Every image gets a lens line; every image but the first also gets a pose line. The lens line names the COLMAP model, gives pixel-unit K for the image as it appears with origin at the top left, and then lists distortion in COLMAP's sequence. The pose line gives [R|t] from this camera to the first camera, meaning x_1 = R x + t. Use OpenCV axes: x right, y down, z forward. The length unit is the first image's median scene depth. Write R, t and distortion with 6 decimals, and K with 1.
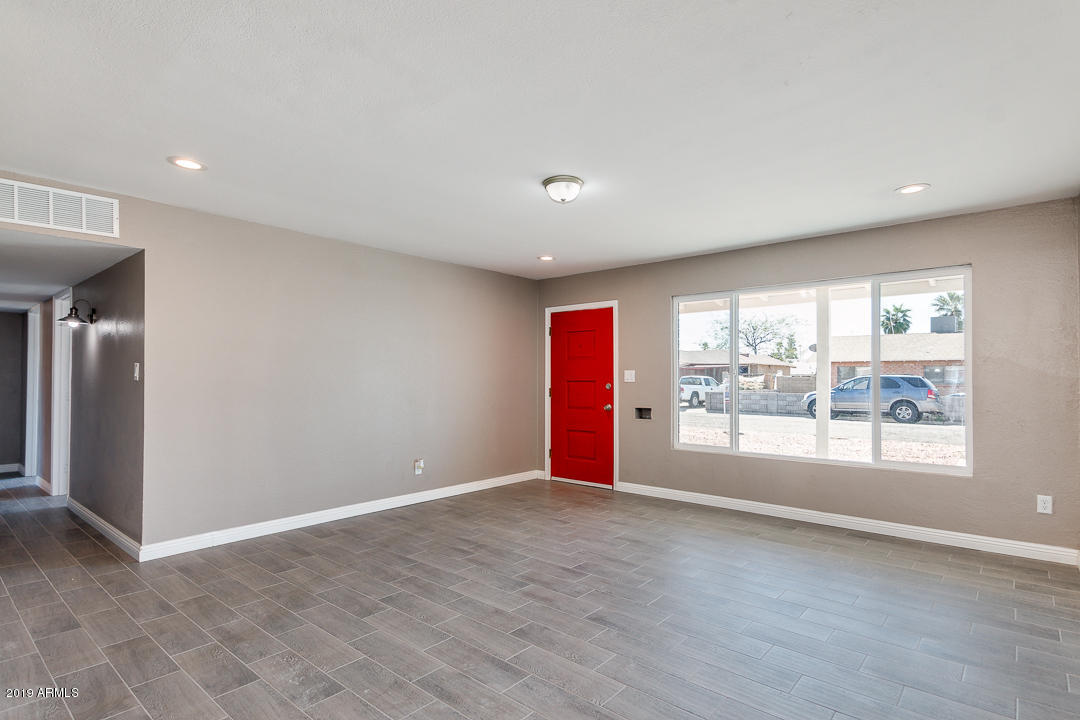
lens RADIAL K [[549.0, 0, 527.4], [0, 549.0, 370.7], [0, 0, 1]] dist [0.029347, -0.006243]
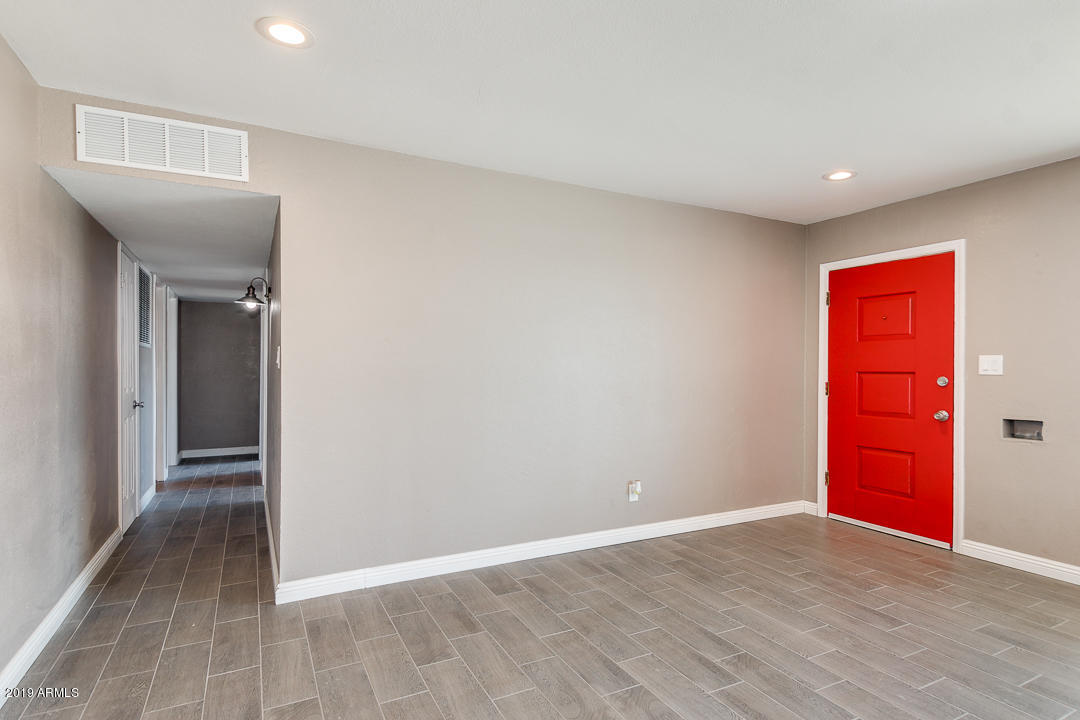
lens RADIAL K [[549.0, 0, 533.0], [0, 549.0, 370.4], [0, 0, 1]] dist [0.029347, -0.006243]
pose [[0.932411, 0.006167, -0.361347, -0.074475], [0.000831, 0.999815, 0.019210, 0.005032], [0.361399, -0.018212, 0.932233, 0.345338]]
